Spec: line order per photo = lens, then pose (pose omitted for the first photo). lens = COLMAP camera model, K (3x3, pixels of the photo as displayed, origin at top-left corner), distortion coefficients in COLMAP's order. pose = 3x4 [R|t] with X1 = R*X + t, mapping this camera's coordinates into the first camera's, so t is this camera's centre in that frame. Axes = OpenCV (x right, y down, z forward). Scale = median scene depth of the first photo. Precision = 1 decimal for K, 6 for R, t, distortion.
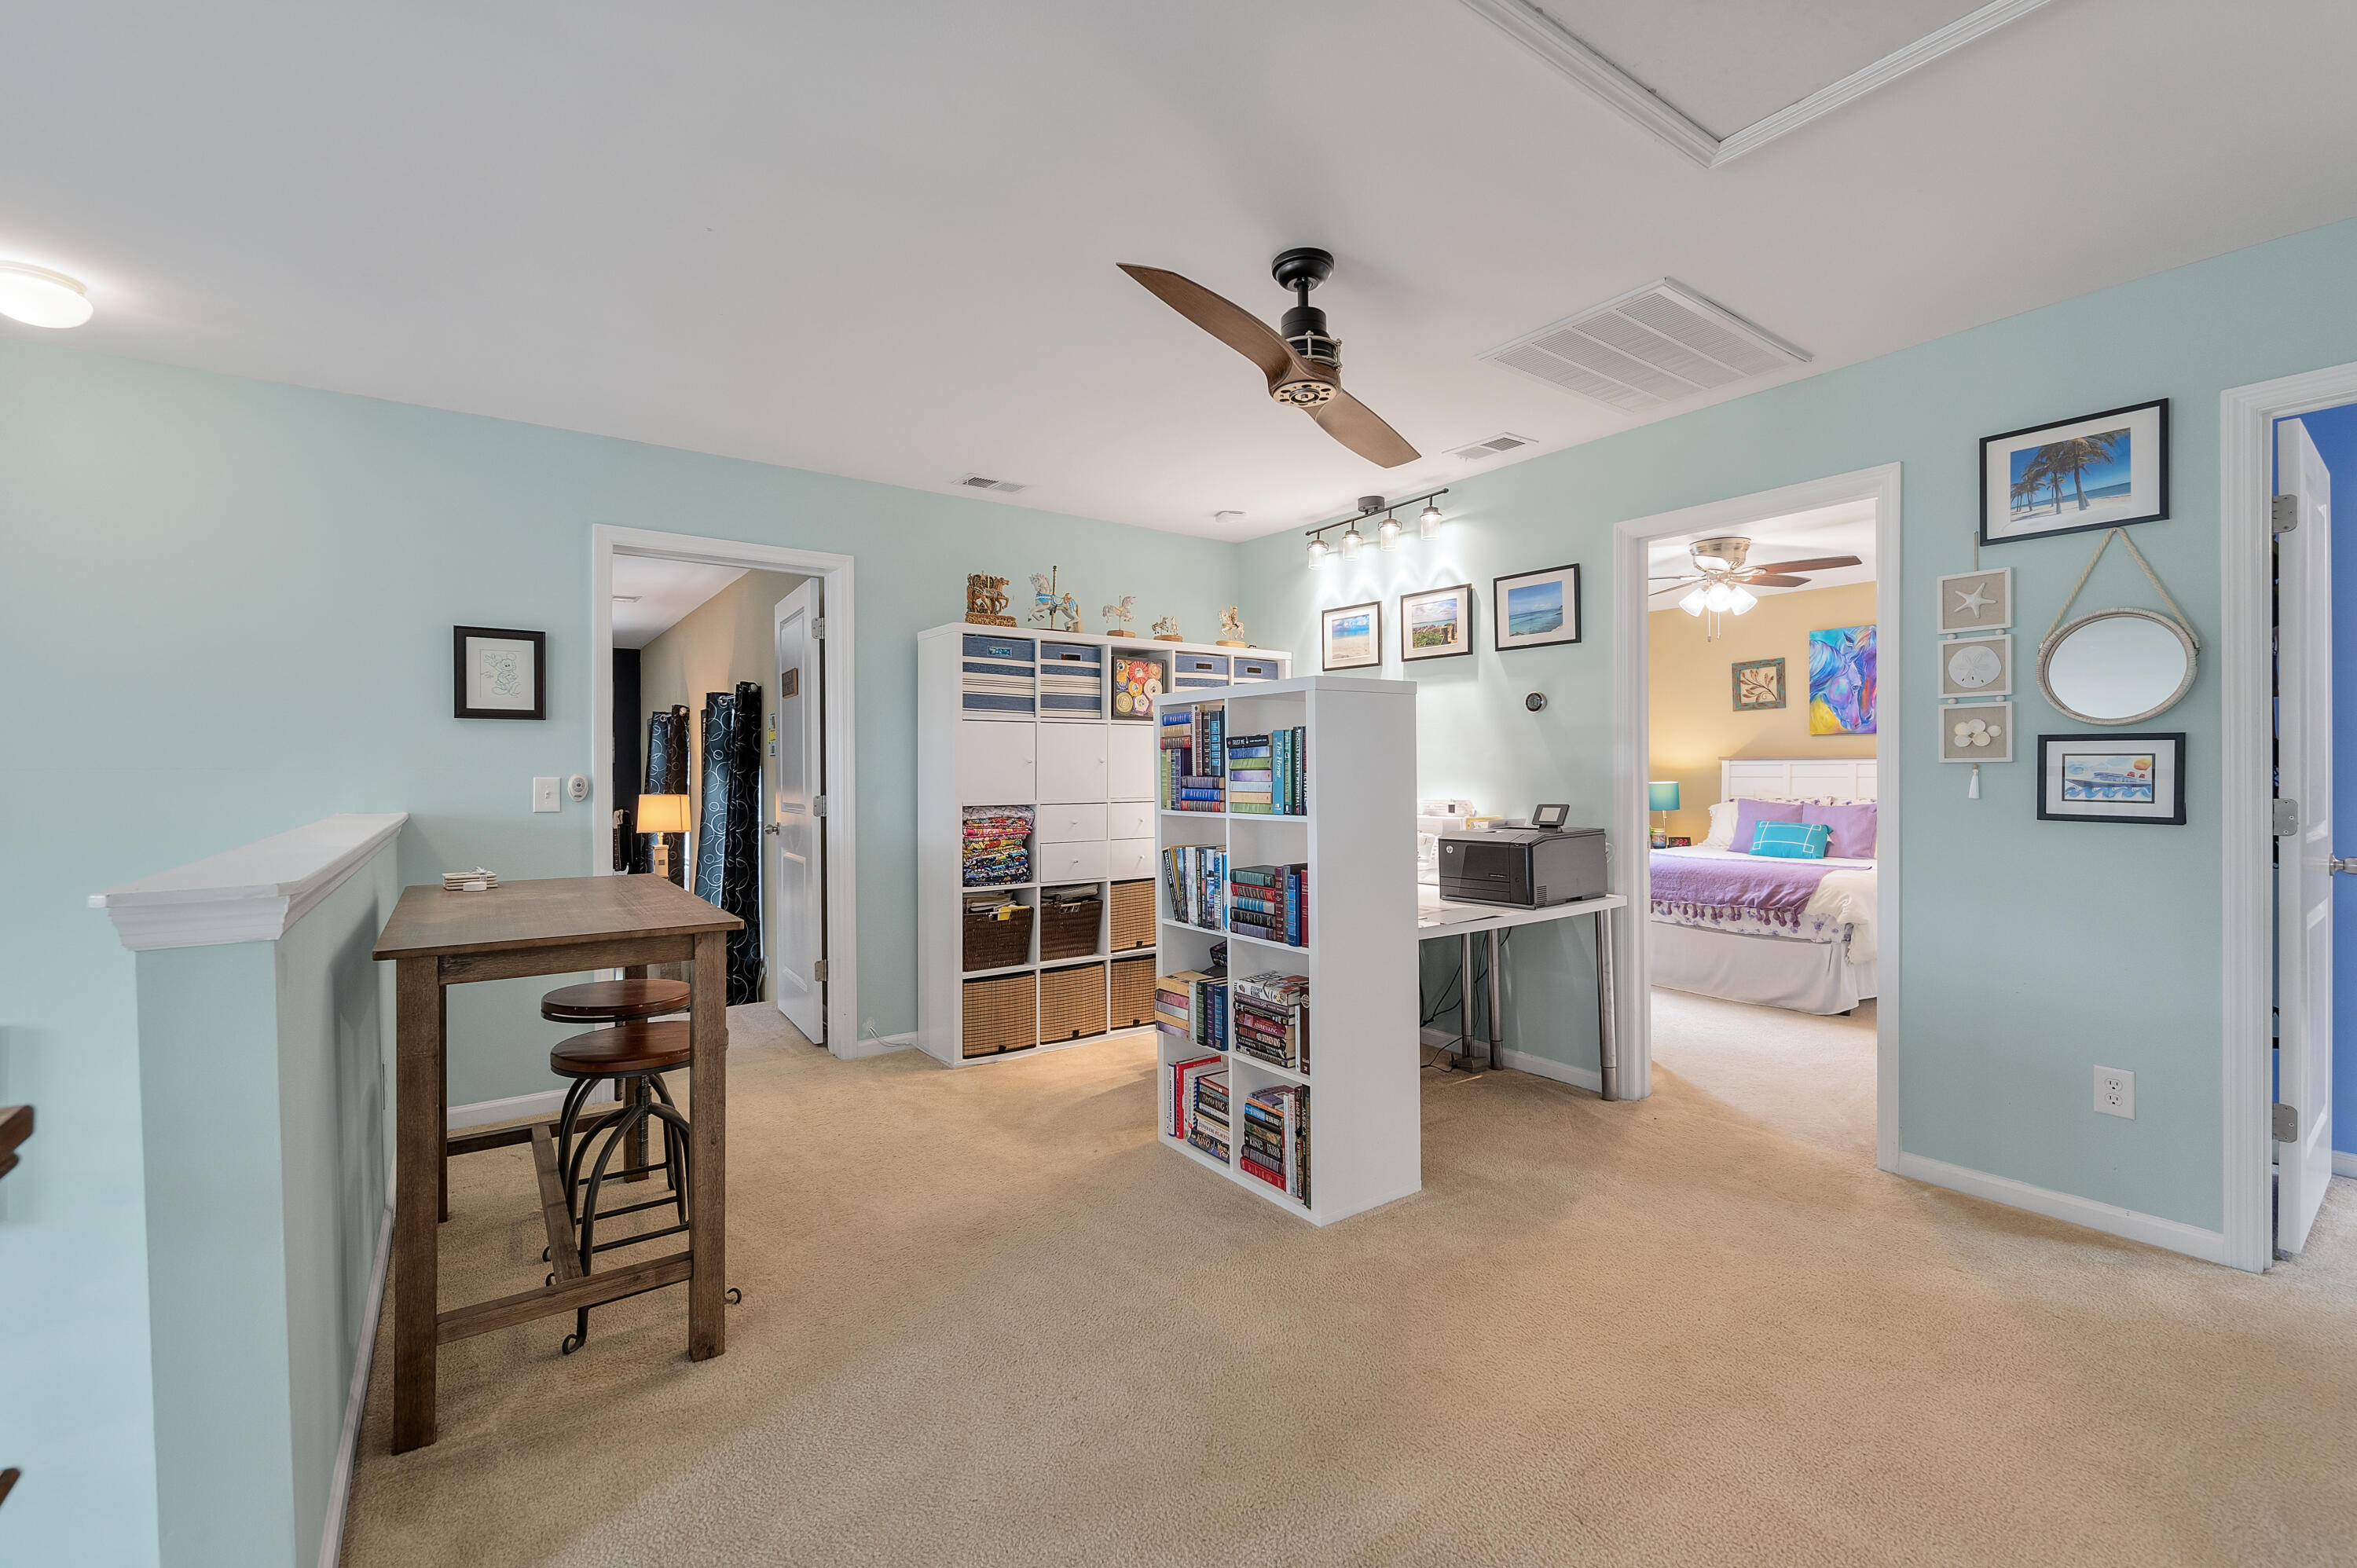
lens RADIAL K [[1024.7, 0, 1174.8], [0, 1024.7, 775.7], [0, 0, 1]] dist [-0.004154, -0.000007]
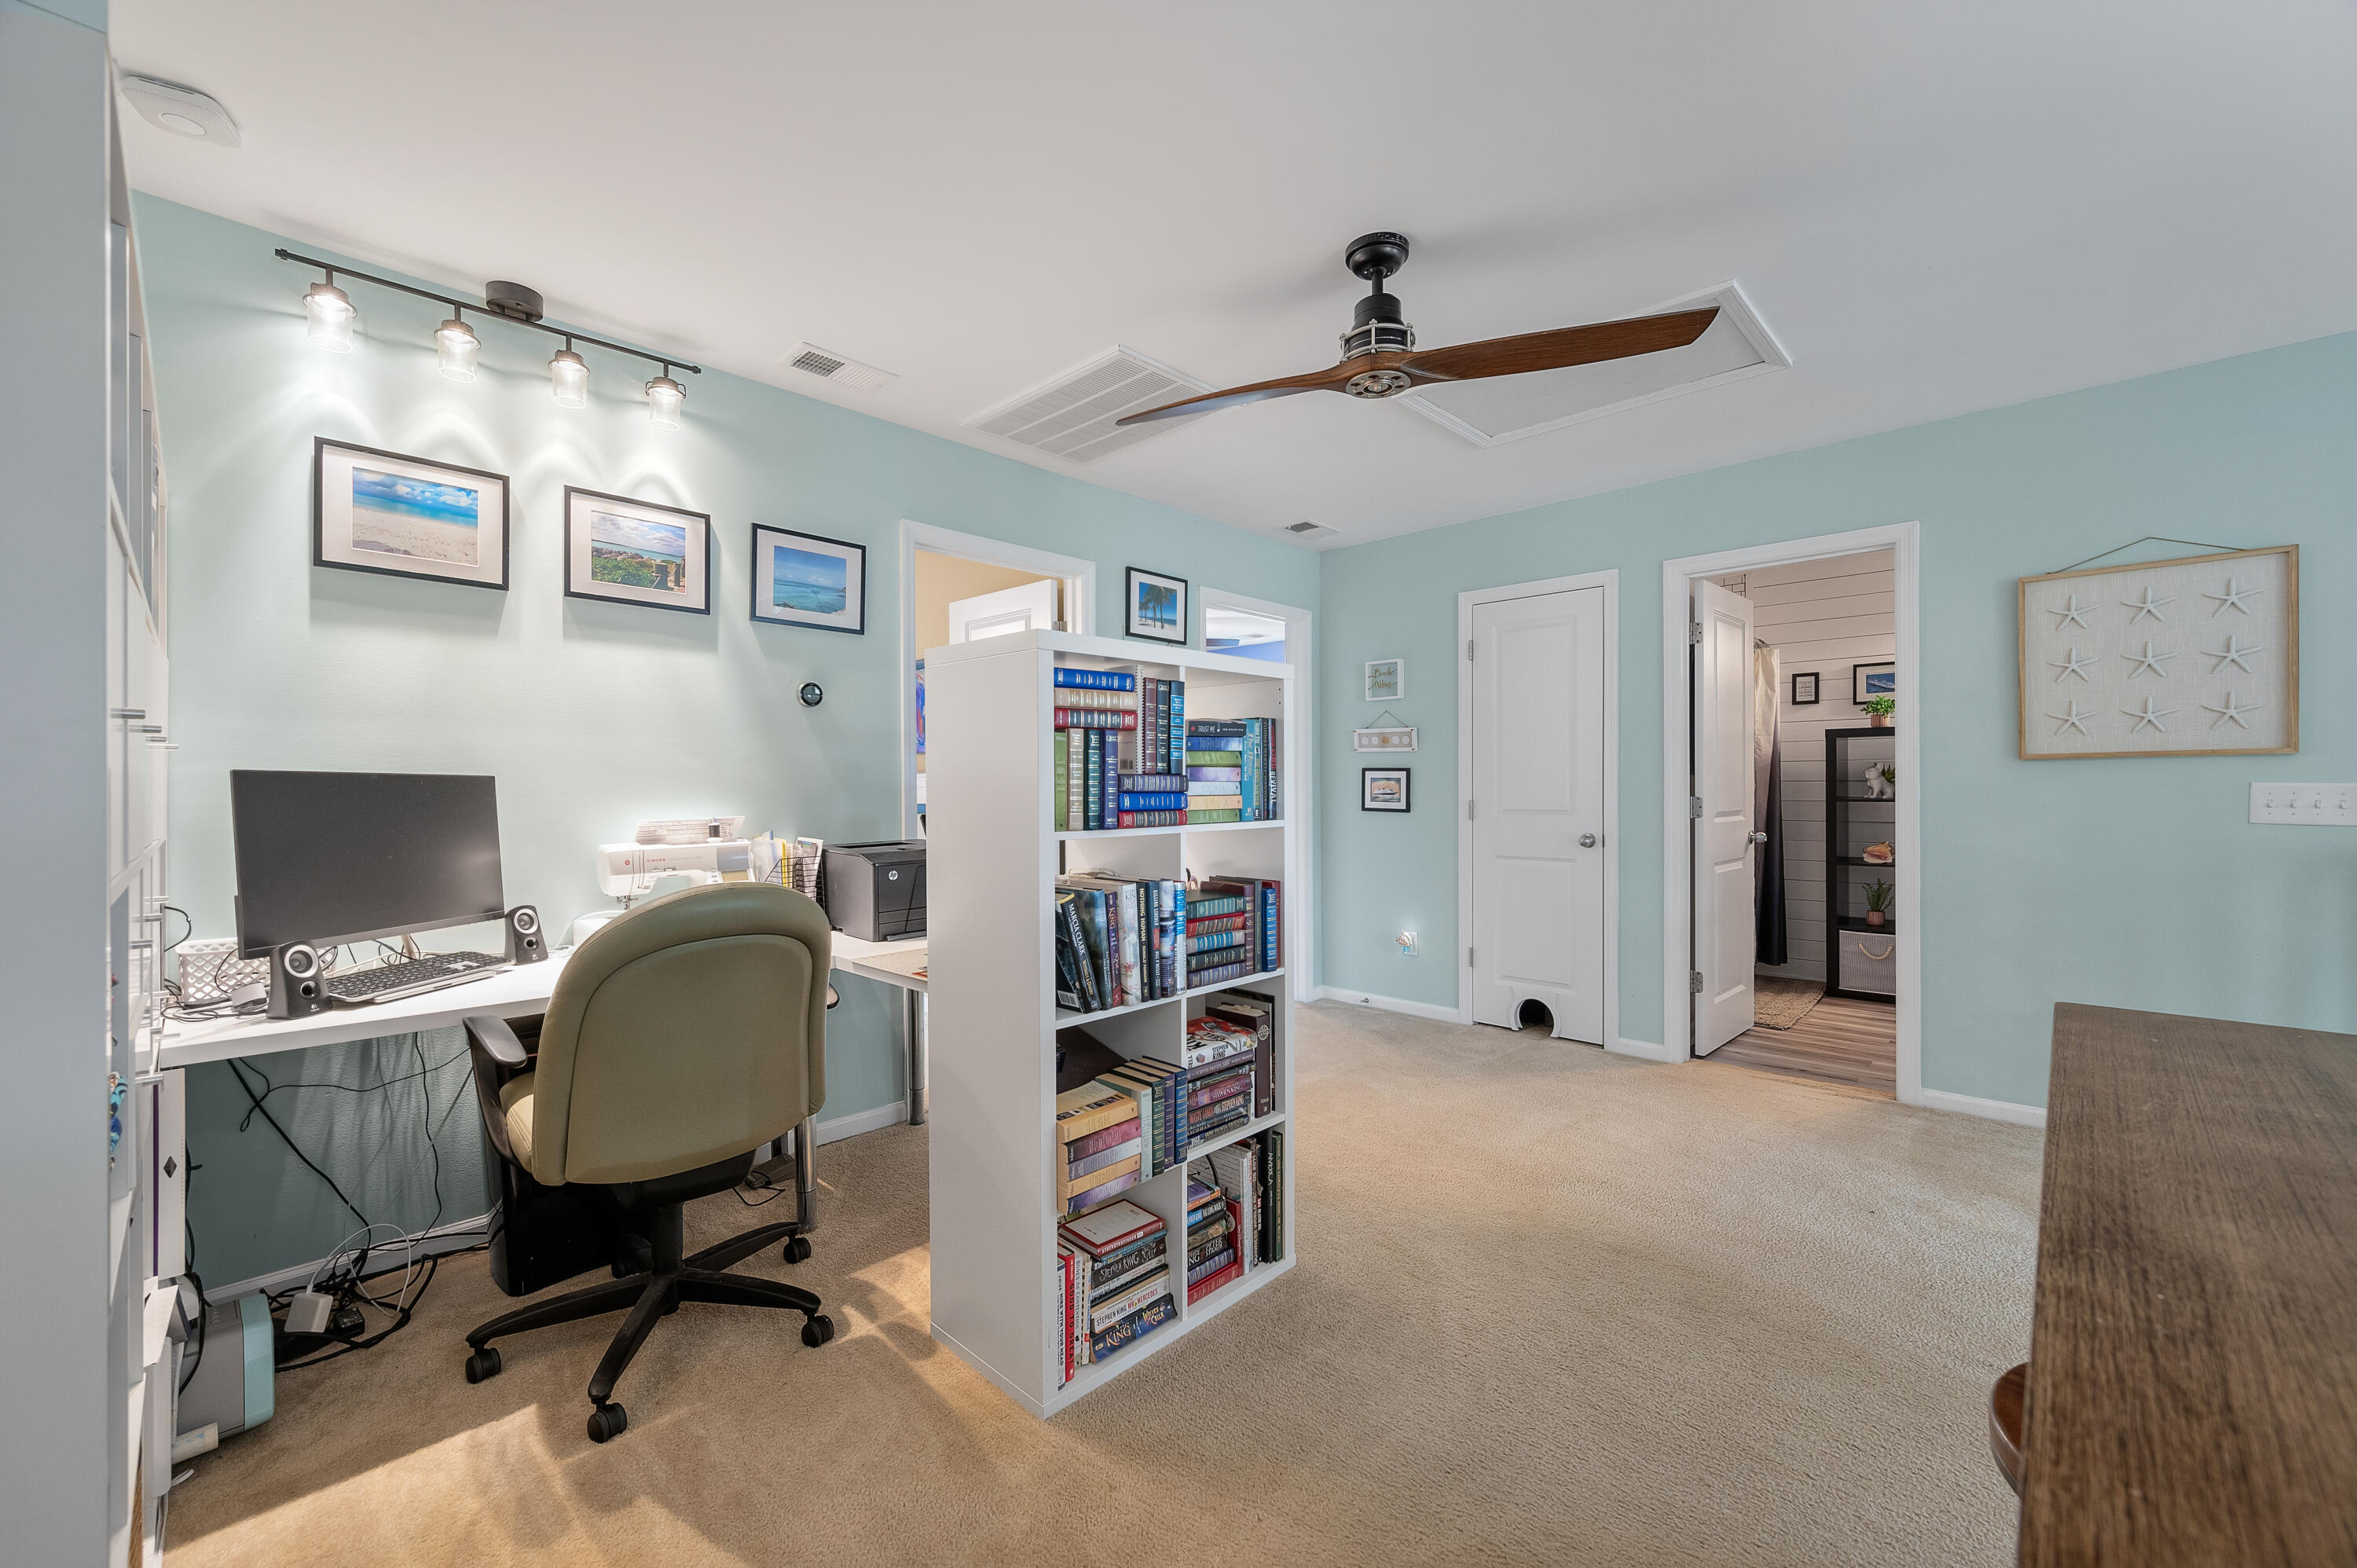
lens RADIAL K [[950.4, 0, 1184.0], [0, 950.4, 806.6], [0, 0, 1]] dist [-0.002693, -0.000306]
pose [[-0.212062, -0.013199, 0.977167, -0.578156], [0.012192, 0.999795, 0.016151, 0.011638], [-0.977180, 0.015338, -0.211858, 1.102329]]
